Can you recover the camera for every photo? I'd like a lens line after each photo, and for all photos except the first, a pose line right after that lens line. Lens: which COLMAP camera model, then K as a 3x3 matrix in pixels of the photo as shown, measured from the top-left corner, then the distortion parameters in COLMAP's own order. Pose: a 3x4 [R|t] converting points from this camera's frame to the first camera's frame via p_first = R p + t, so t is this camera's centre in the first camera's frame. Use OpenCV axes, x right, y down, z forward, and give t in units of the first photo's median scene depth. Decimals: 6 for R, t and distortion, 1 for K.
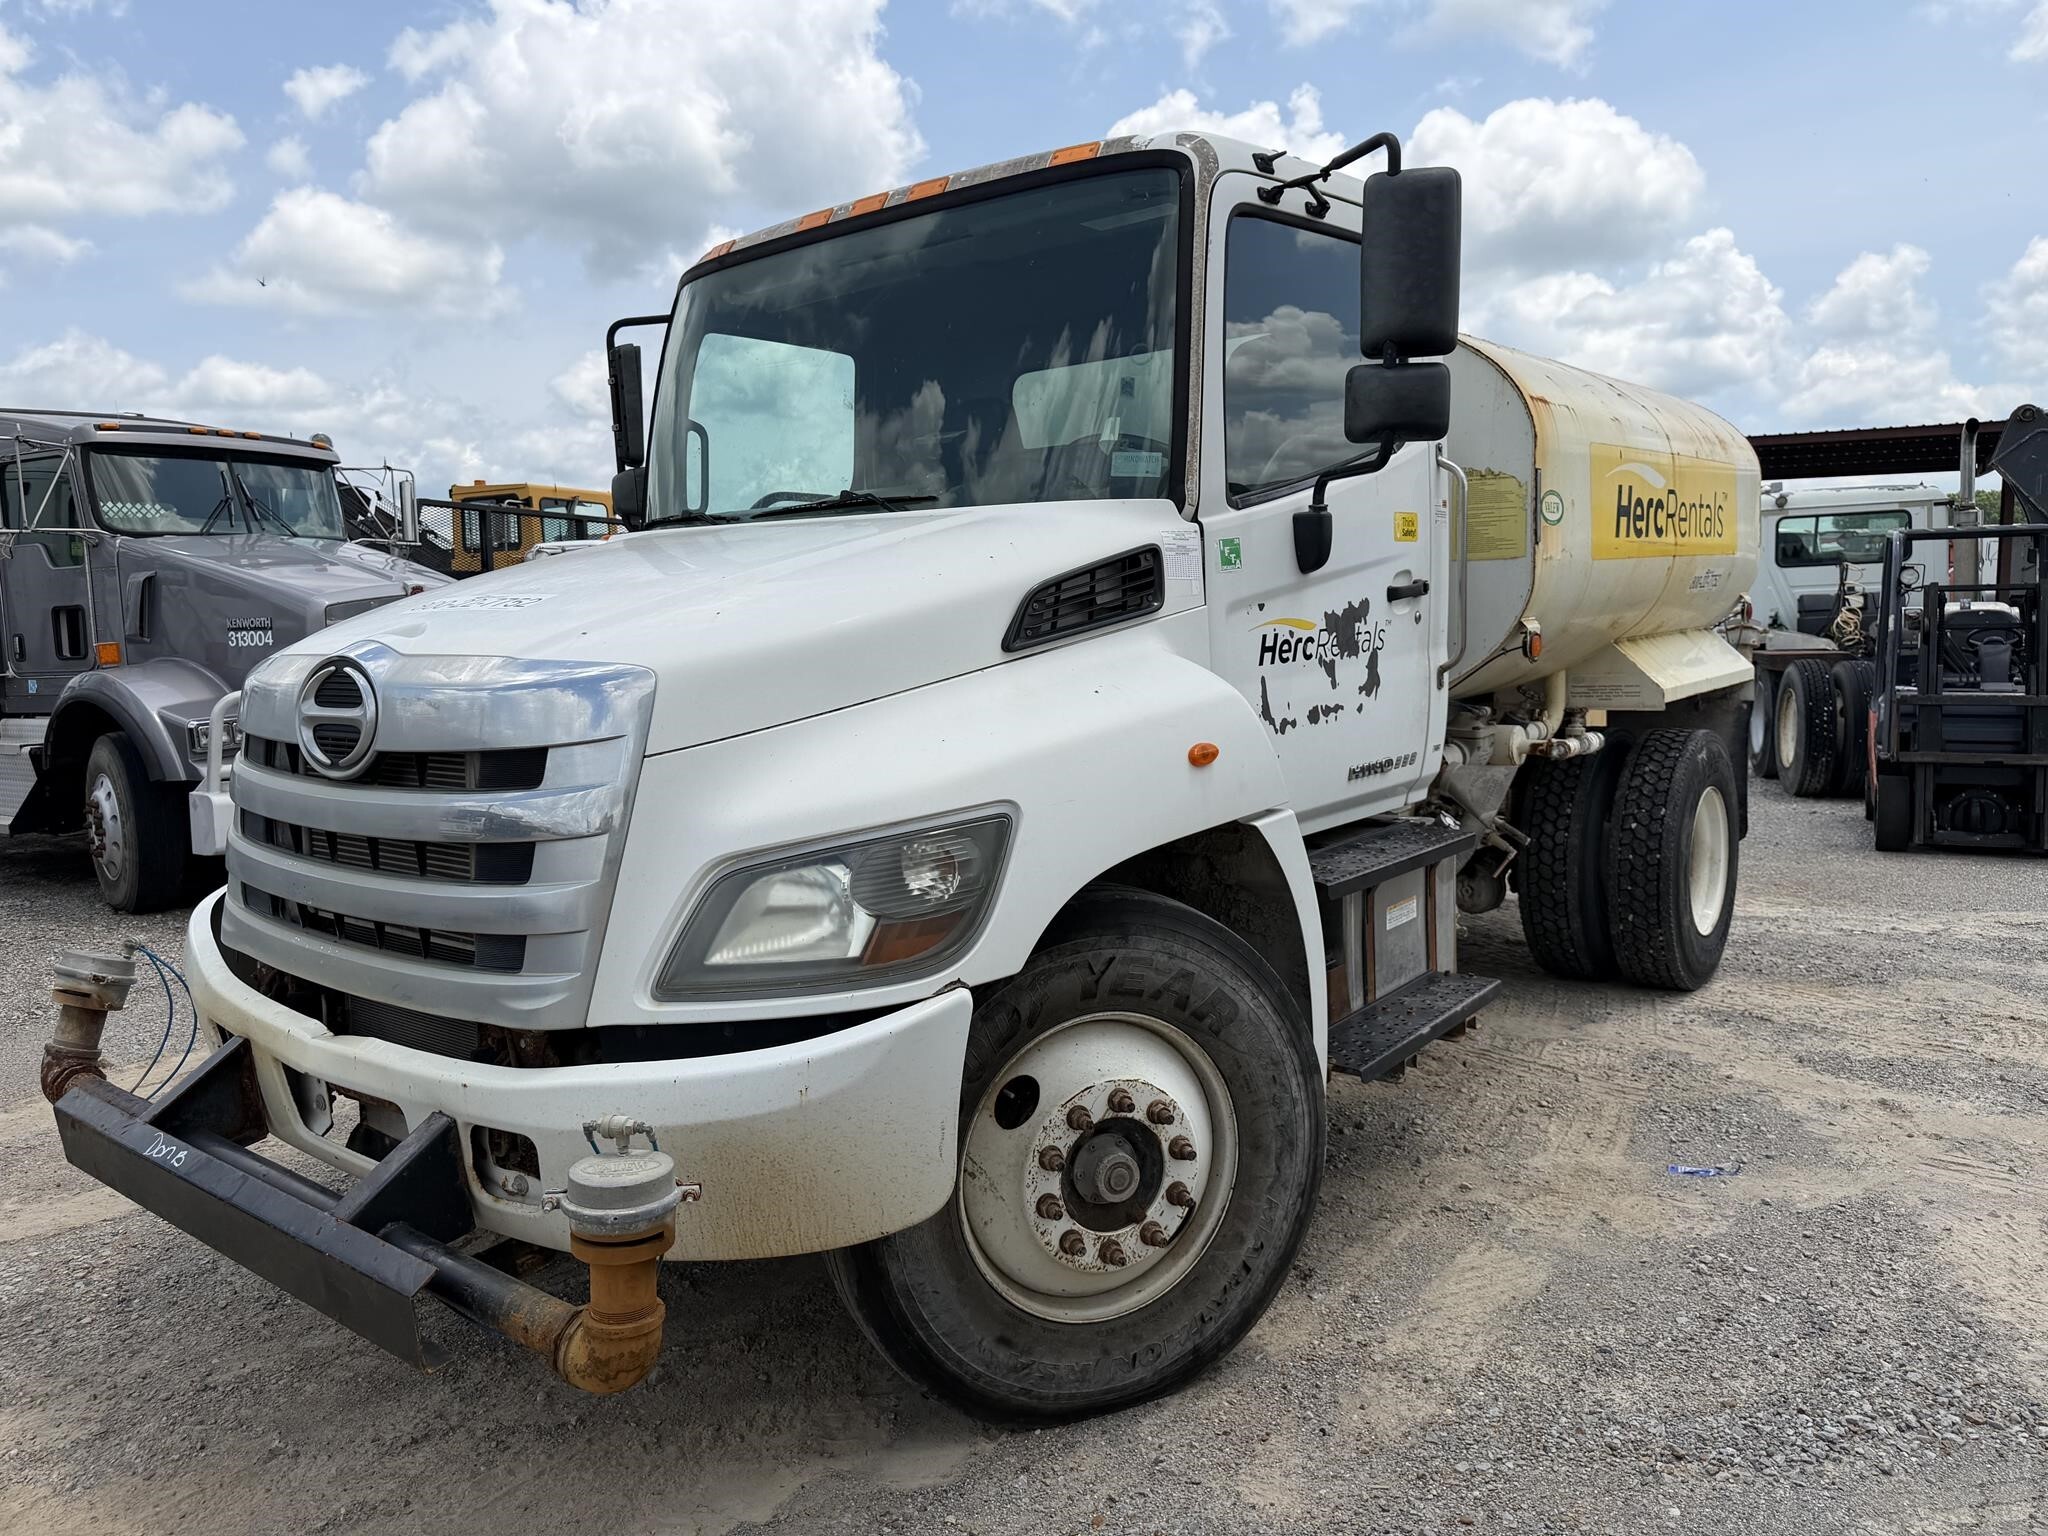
lens RADIAL K [[1457.2, 0, 1015.8], [0, 1457.2, 779.8], [0, 0, 1]] dist [0.013664, 0.000112]
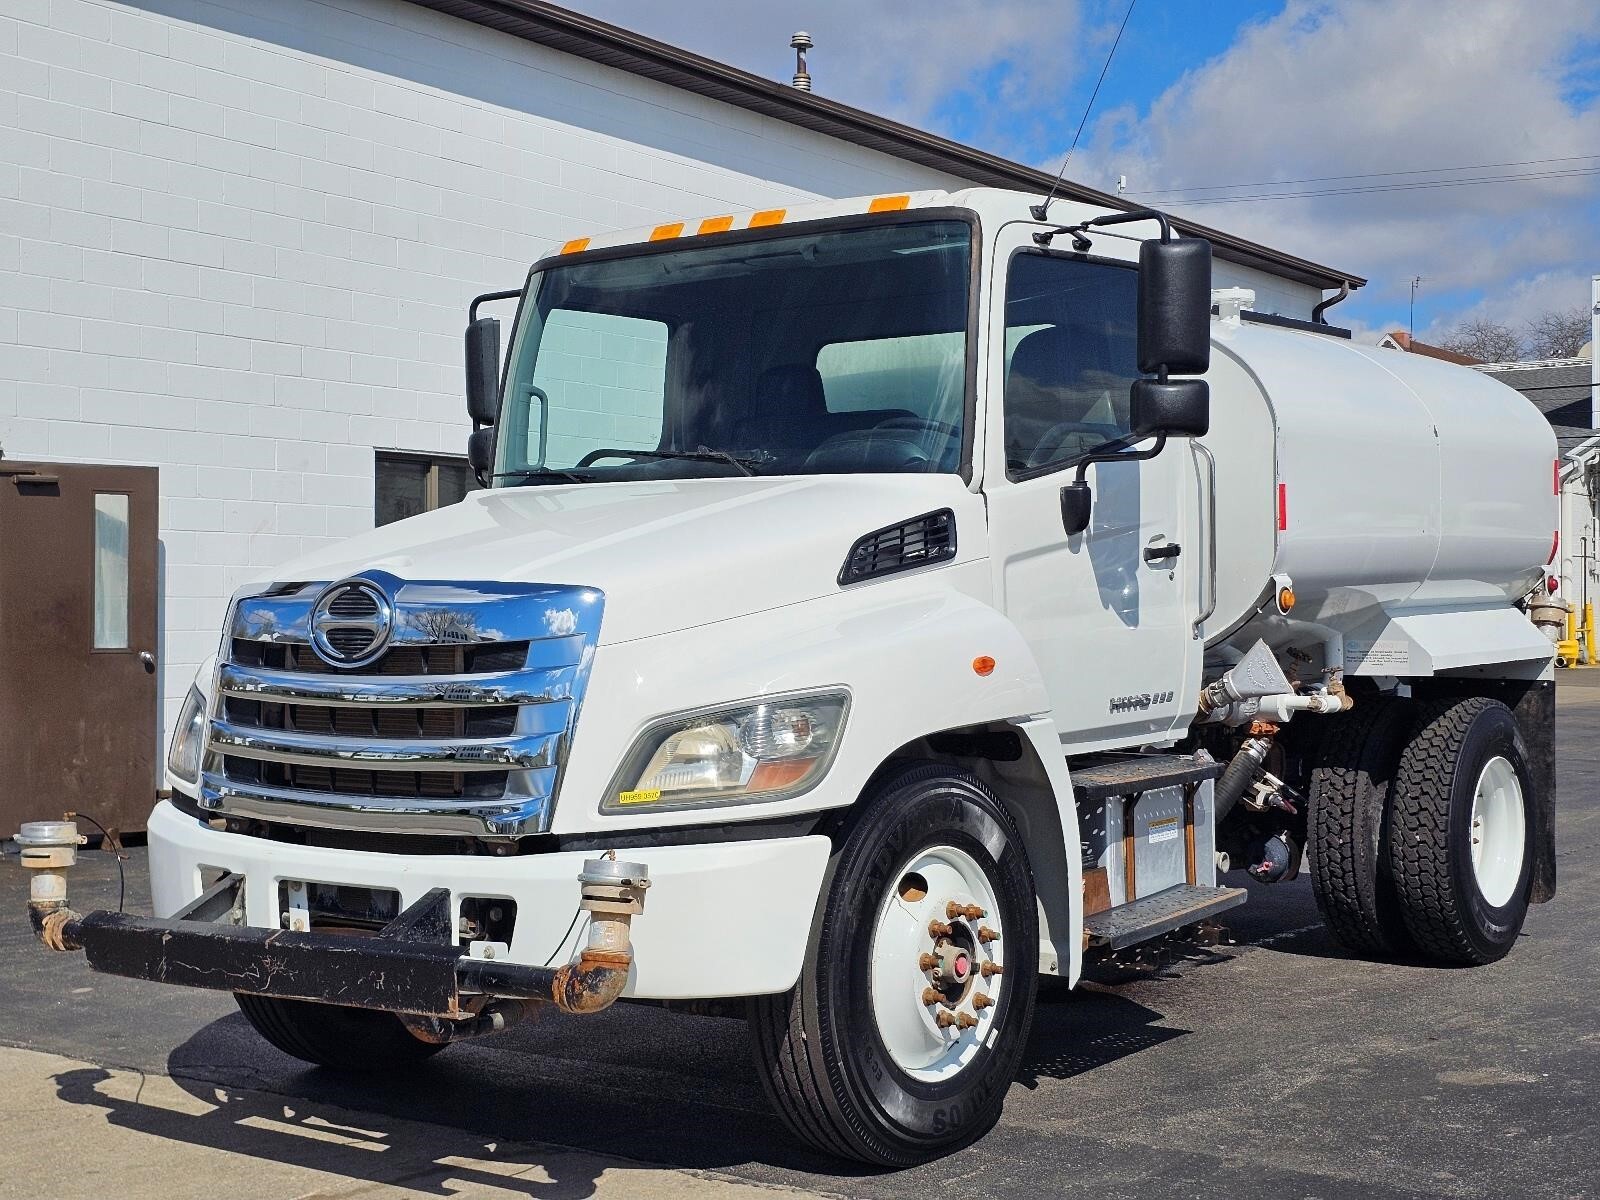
lens RADIAL K [[2175.6, 0, 800.9], [0, 2175.6, 574.1], [0, 0, 1]] dist [0.122728, 0.016298]
pose [[0.999341, 0.023951, 0.027267, -0.079229], [-0.020522, 0.992592, -0.119753, 0.117594], [-0.029933, 0.119115, 0.992429, -0.824686]]
